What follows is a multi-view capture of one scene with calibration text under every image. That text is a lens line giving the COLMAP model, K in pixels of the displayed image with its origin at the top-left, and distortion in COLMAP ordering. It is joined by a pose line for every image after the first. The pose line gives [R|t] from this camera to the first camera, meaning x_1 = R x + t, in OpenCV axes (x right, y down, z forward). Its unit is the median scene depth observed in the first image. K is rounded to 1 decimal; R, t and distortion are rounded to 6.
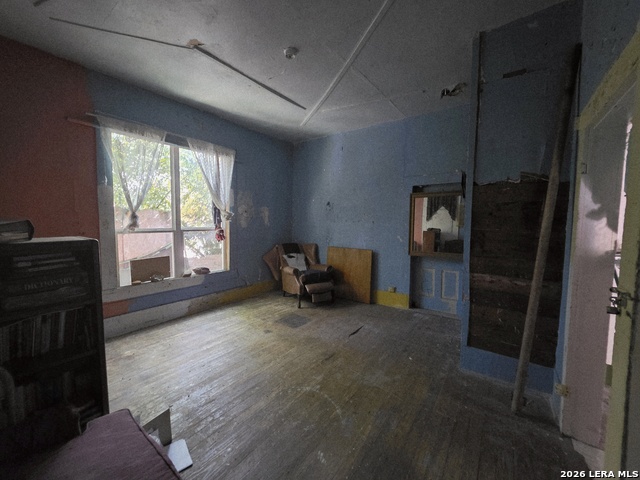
lens RADIAL K [[258.9, 0, 318.5], [0, 258.9, 238.2], [0, 0, 1]] dist [0.004604, 0.000004]
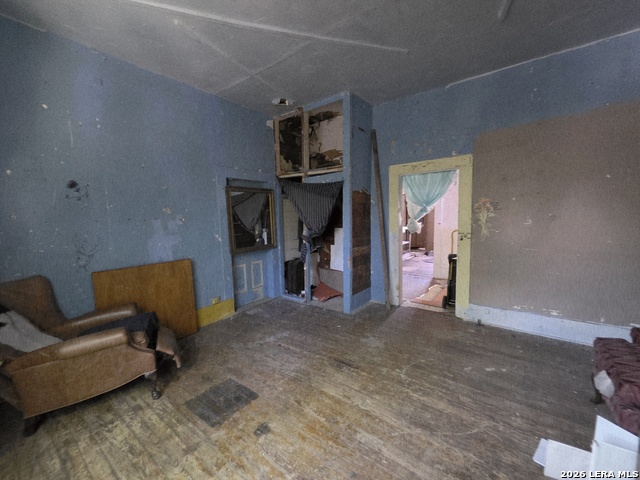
lens RADIAL K [[258.9, 0, 321.4], [0, 258.9, 239.0], [0, 0, 1]] dist [0.004604, 0.000004]
pose [[0.009841, -0.104885, 0.994436, -0.624717], [0.085334, 0.990944, 0.103672, -0.064125], [-0.996304, 0.083839, 0.018702, 0.768539]]
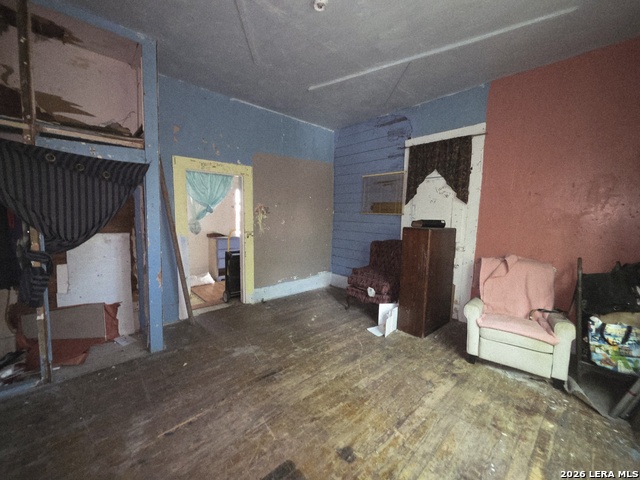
lens RADIAL K [[258.9, 0, 321.2], [0, 258.9, 238.3], [0, 0, 1]] dist [0.004604, 0.000004]
pose [[-0.981143, -0.047012, 0.187480, -0.202287], [-0.016989, 0.987191, 0.158635, -0.097865], [-0.192536, 0.152459, -0.969374, 1.295764]]
